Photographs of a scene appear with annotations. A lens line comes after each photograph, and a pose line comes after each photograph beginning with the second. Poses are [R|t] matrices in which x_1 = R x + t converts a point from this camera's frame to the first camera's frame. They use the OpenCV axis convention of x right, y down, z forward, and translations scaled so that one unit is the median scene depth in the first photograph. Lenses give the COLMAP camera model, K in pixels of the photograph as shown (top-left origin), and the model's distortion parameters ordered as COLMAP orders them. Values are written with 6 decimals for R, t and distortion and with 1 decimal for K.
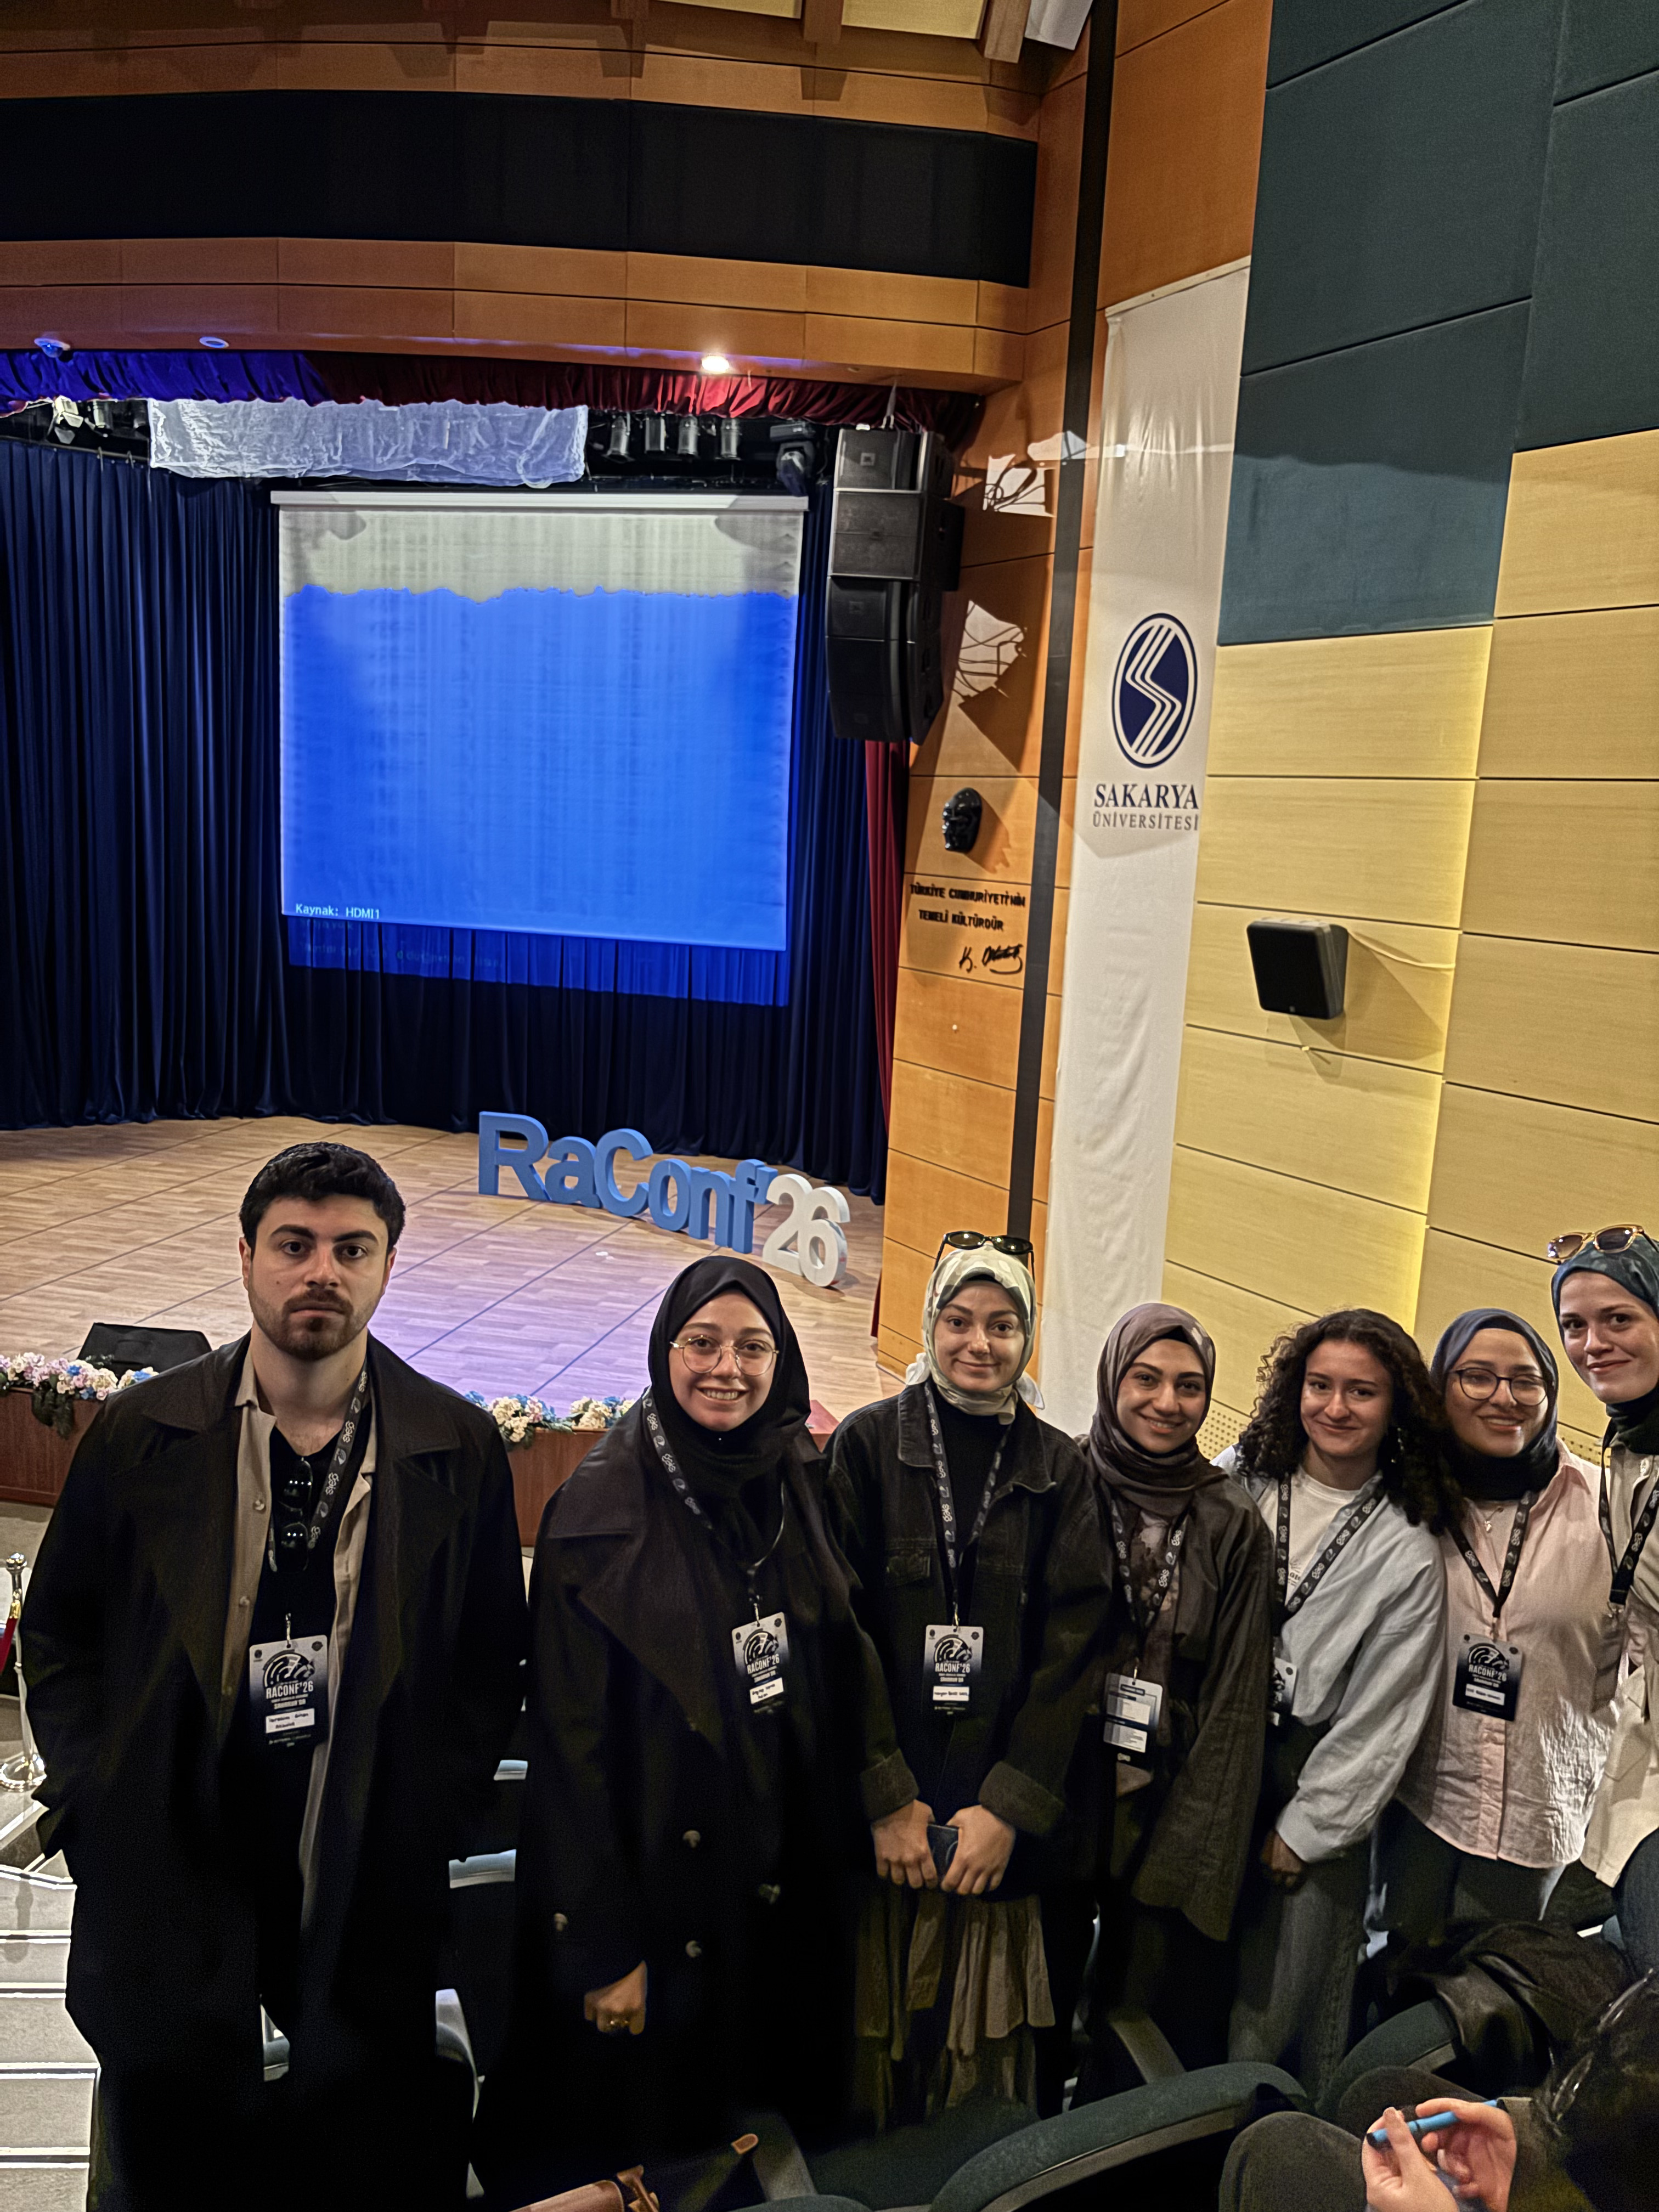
lens RADIAL K [[1682.1, 0, 821.6], [0, 1682.1, 1106.9], [0, 0, 1]] dist [0.100670, -0.224170]
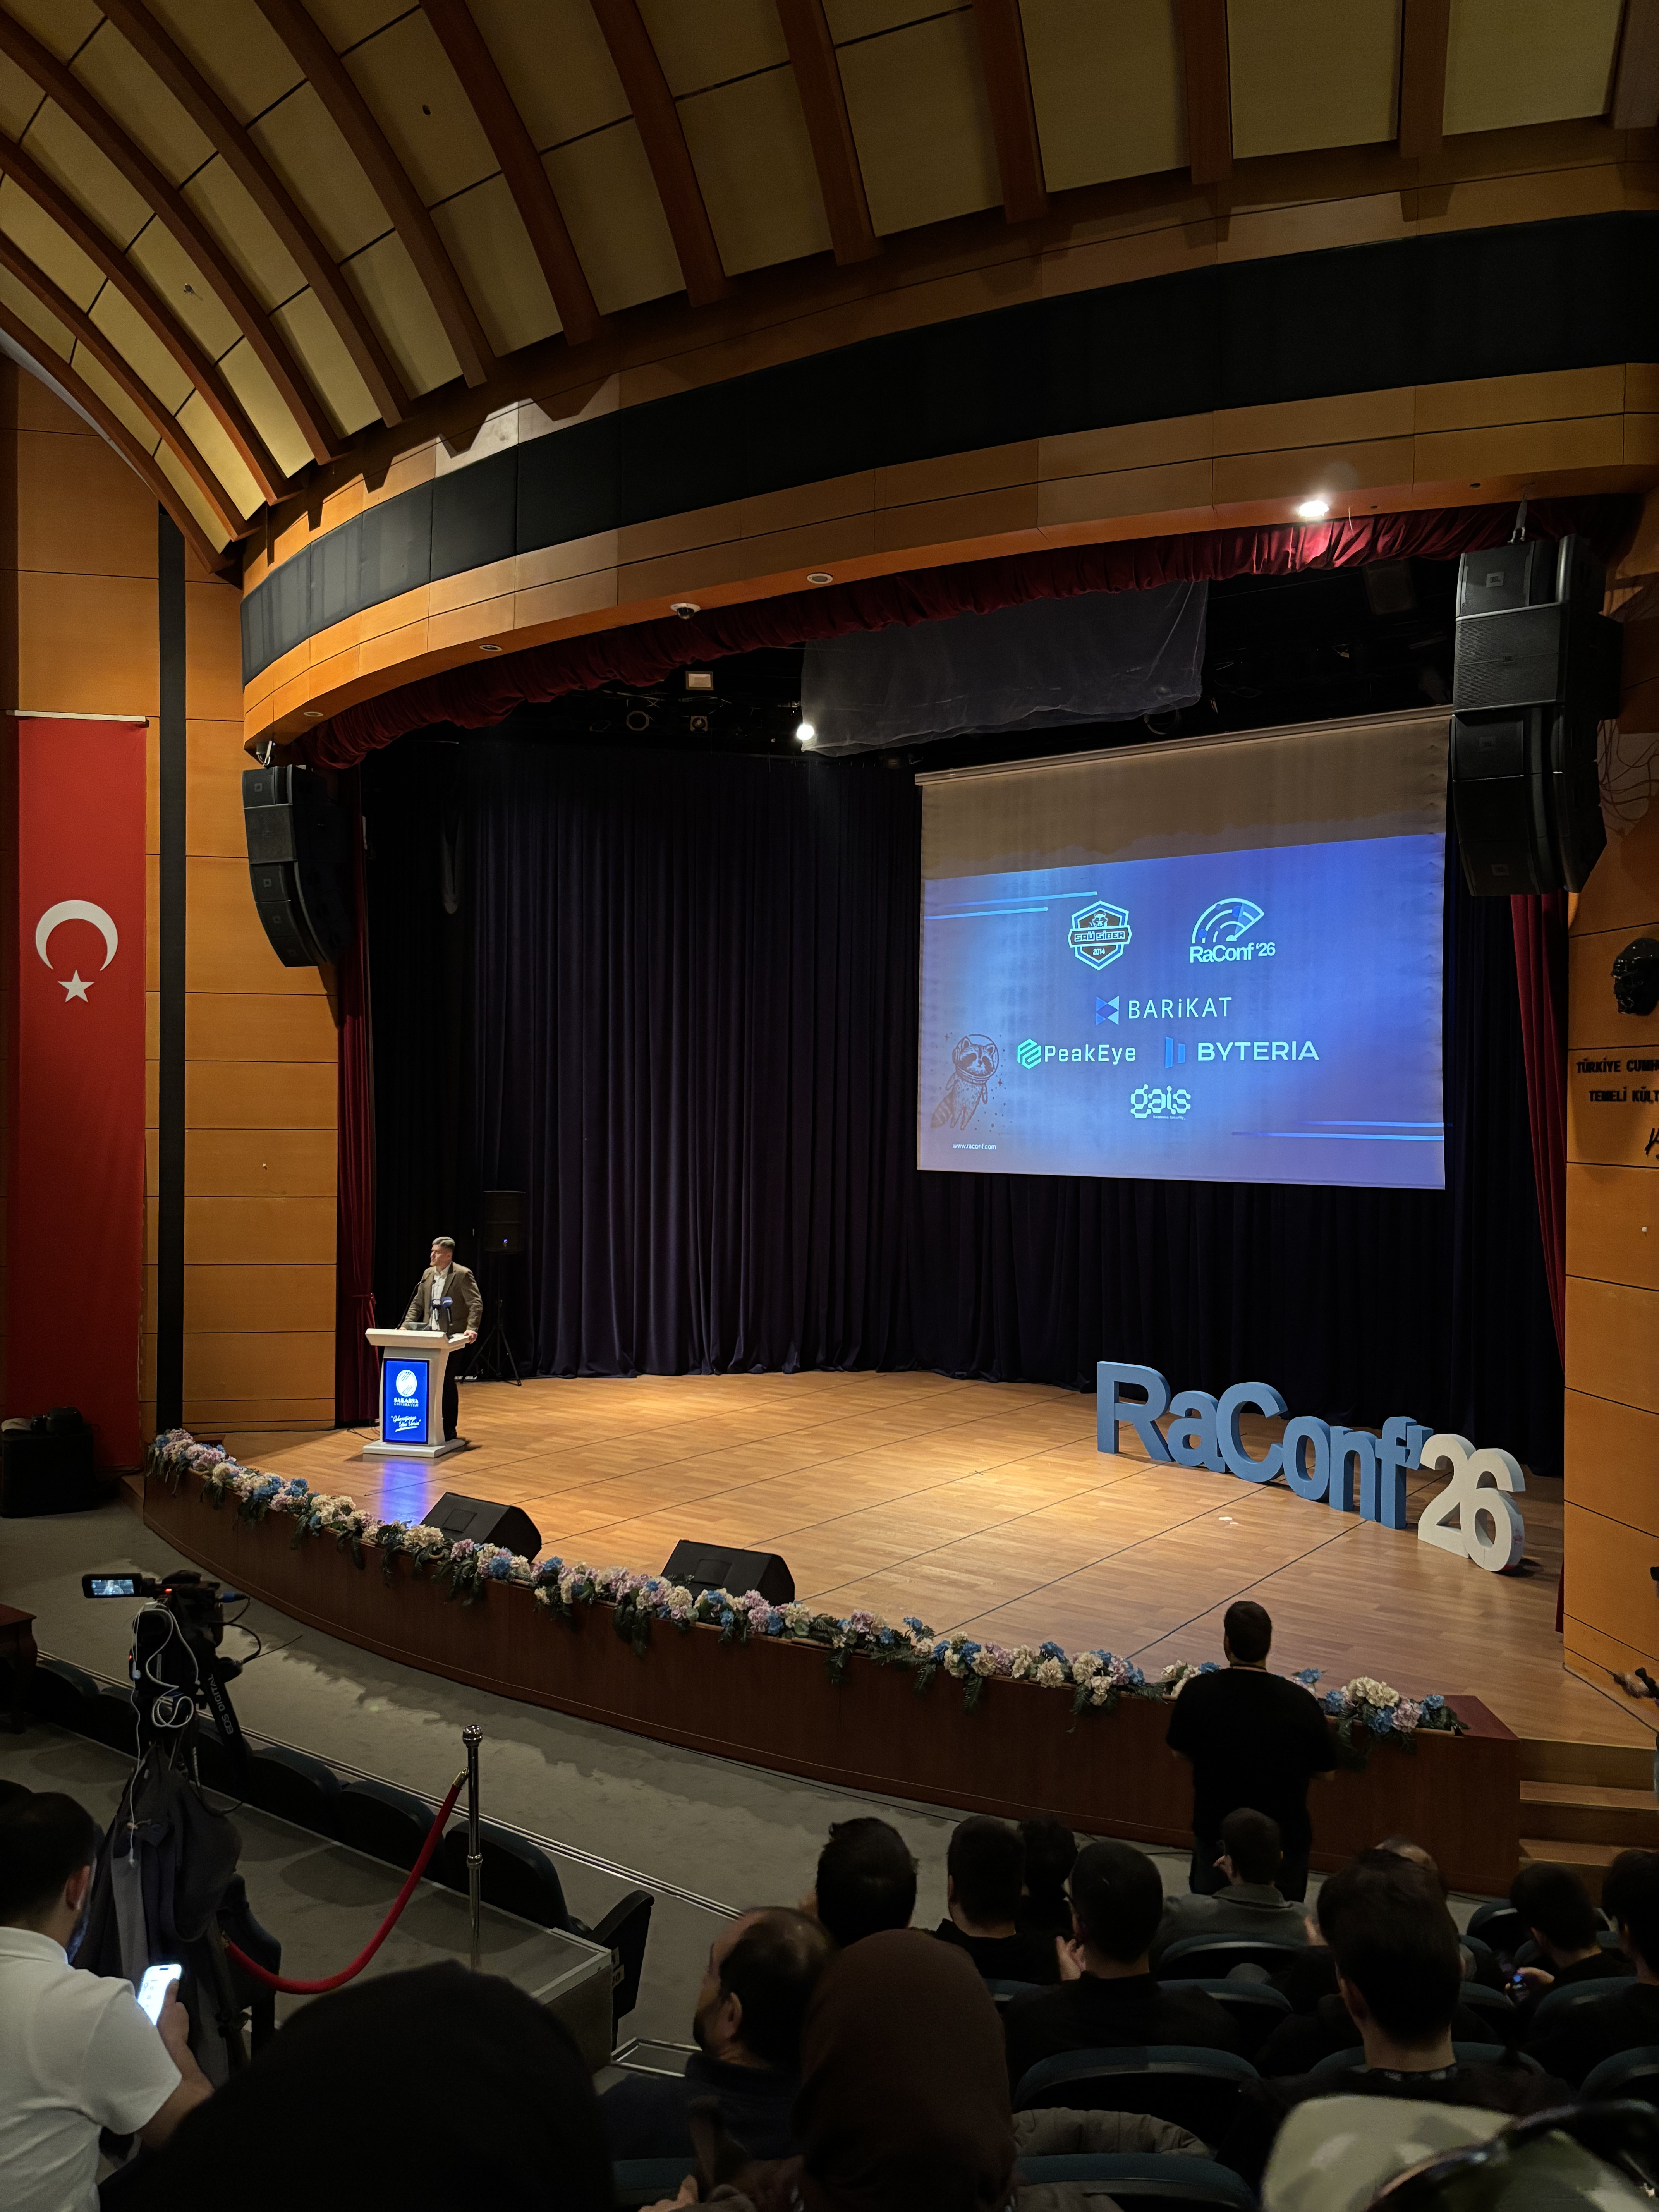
lens RADIAL K [[1665.0, 0, 835.6], [0, 1665.0, 1111.4], [0, 0, 1]] dist [0.105838, -0.276088]
pose [[0.925959, -0.037735, -0.375734, 0.021909], [-0.030424, 0.984305, -0.173832, 0.040830], [0.376396, 0.172393, 0.910278, 0.094838]]
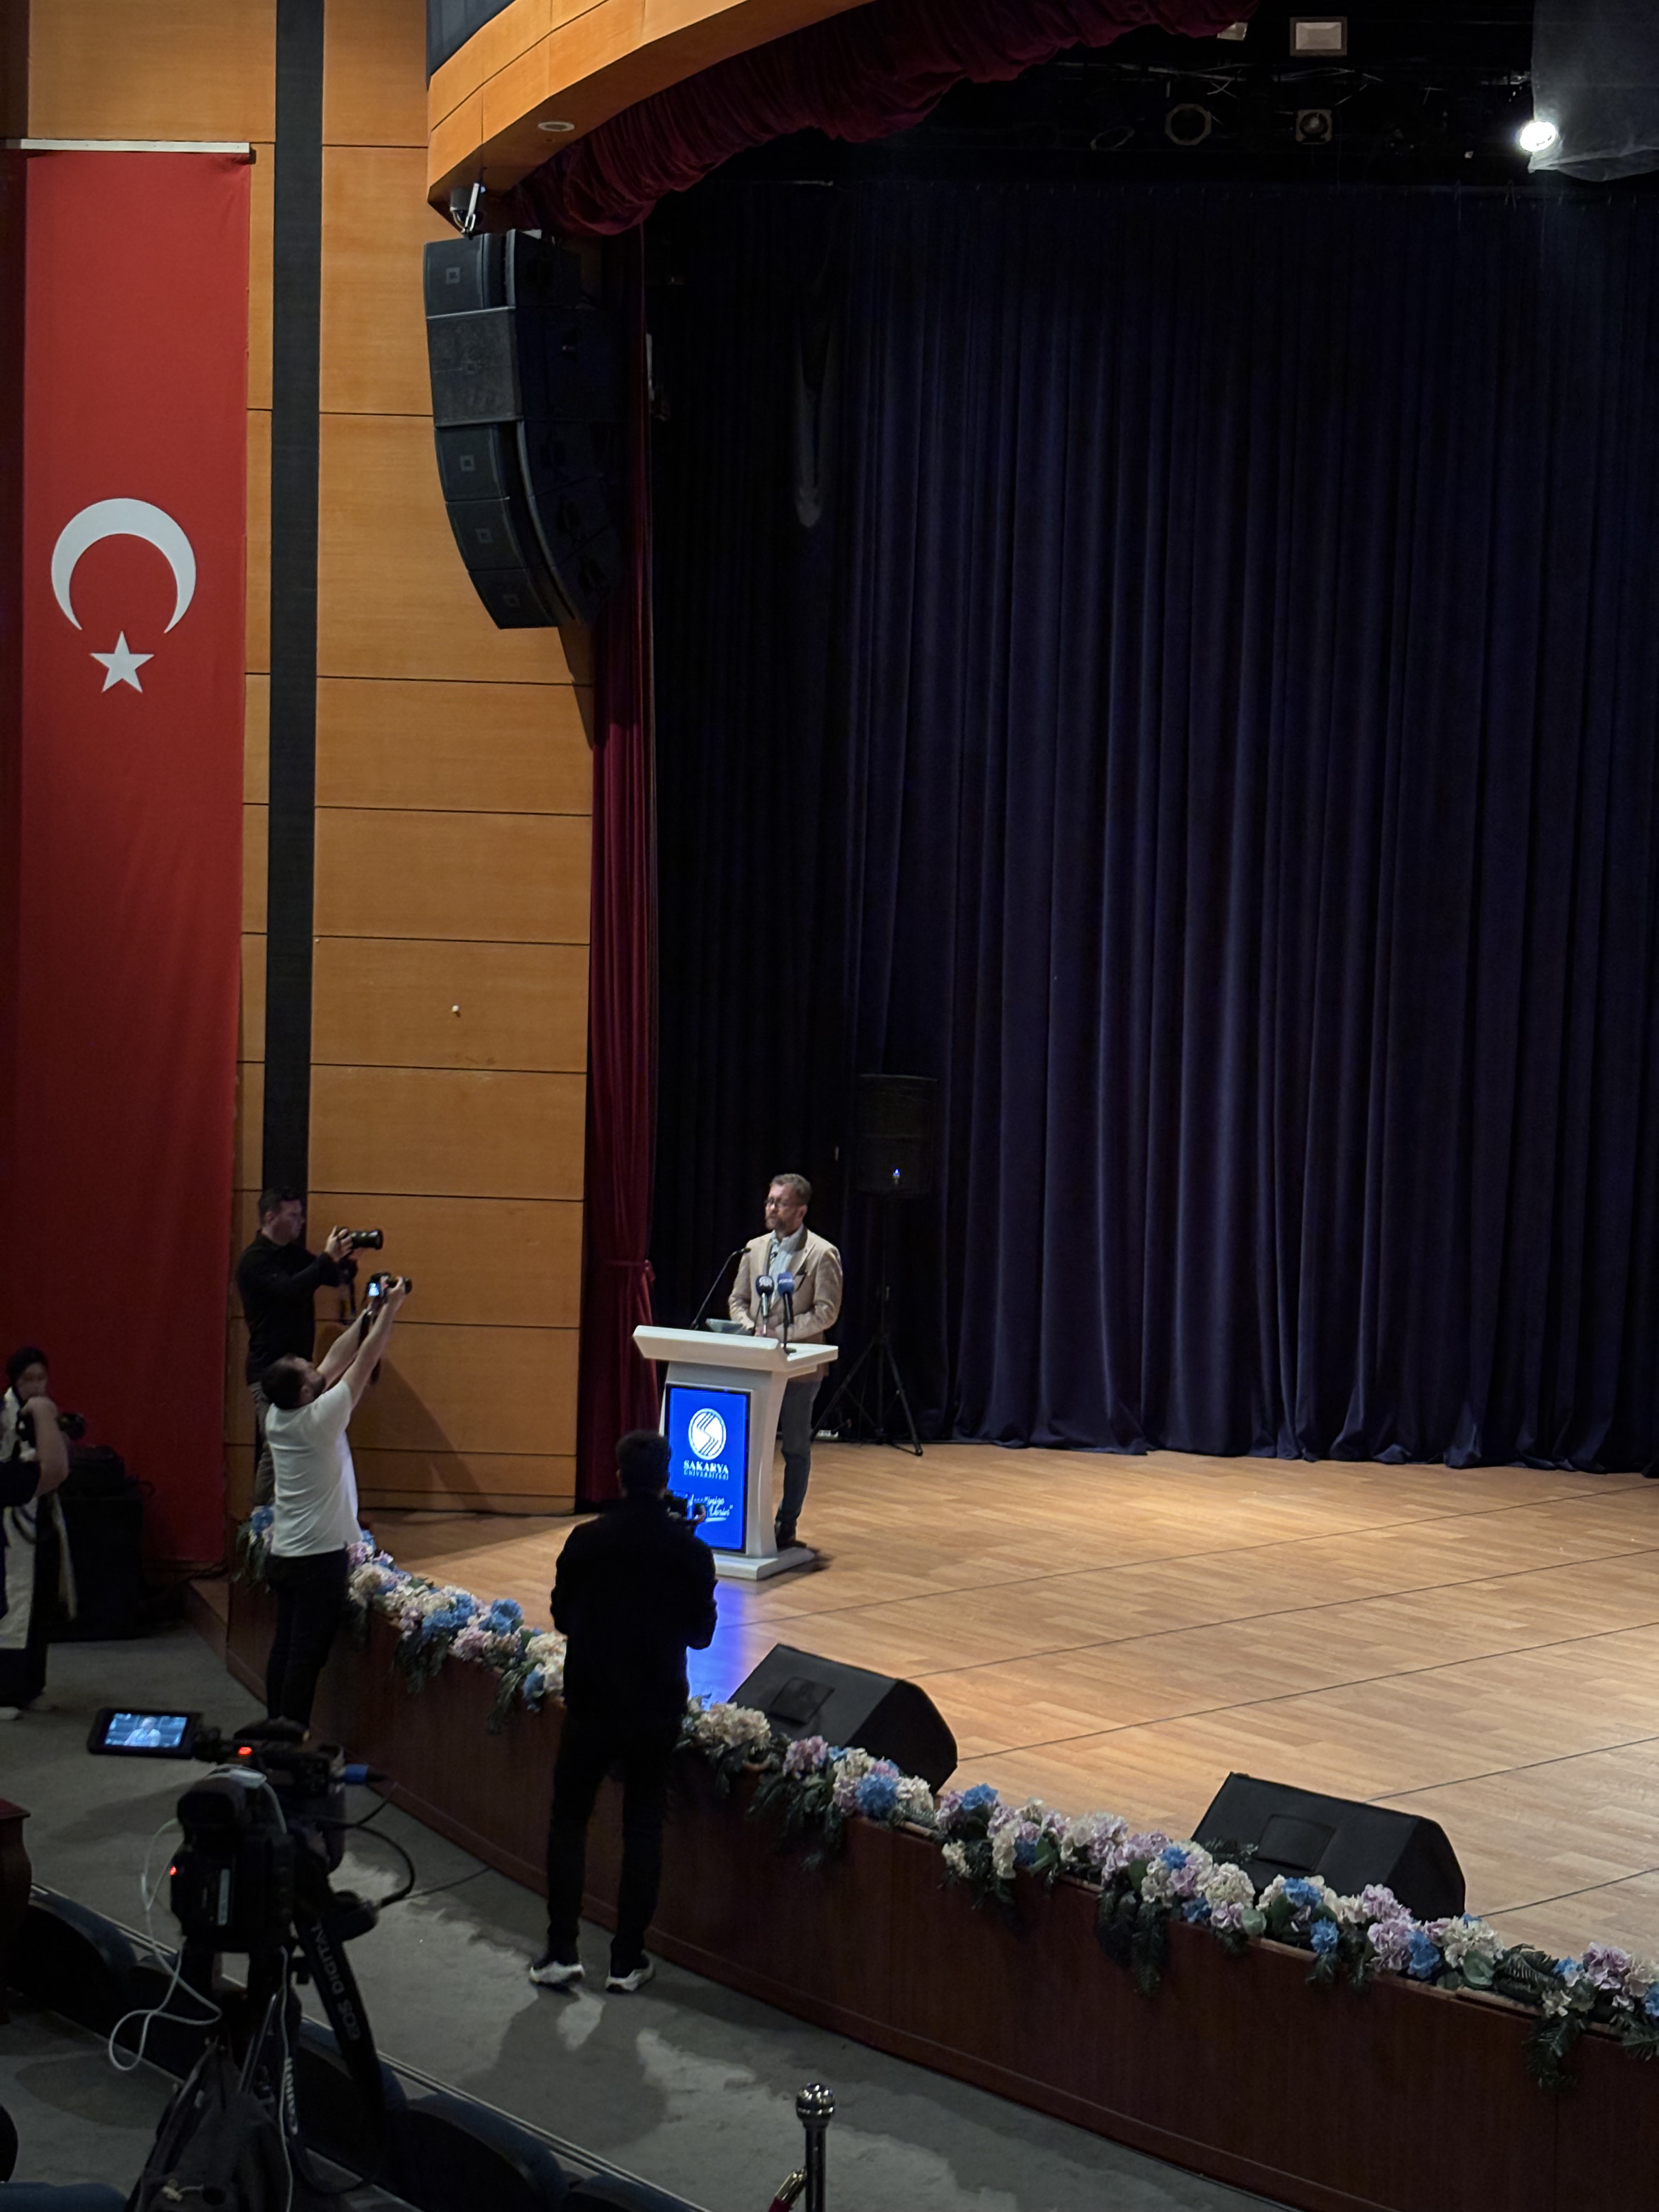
lens RADIAL K [[3303.7, 0, 837.1], [0, 3303.7, 1084.8], [0, 0, 1]] dist [0.266759, -1.017247]
pose [[0.825023, 0.005011, -0.565078, 0.015149], [-0.088312, 0.988818, -0.120169, 0.047572], [0.558157, 0.149046, 0.816239, 0.106555]]
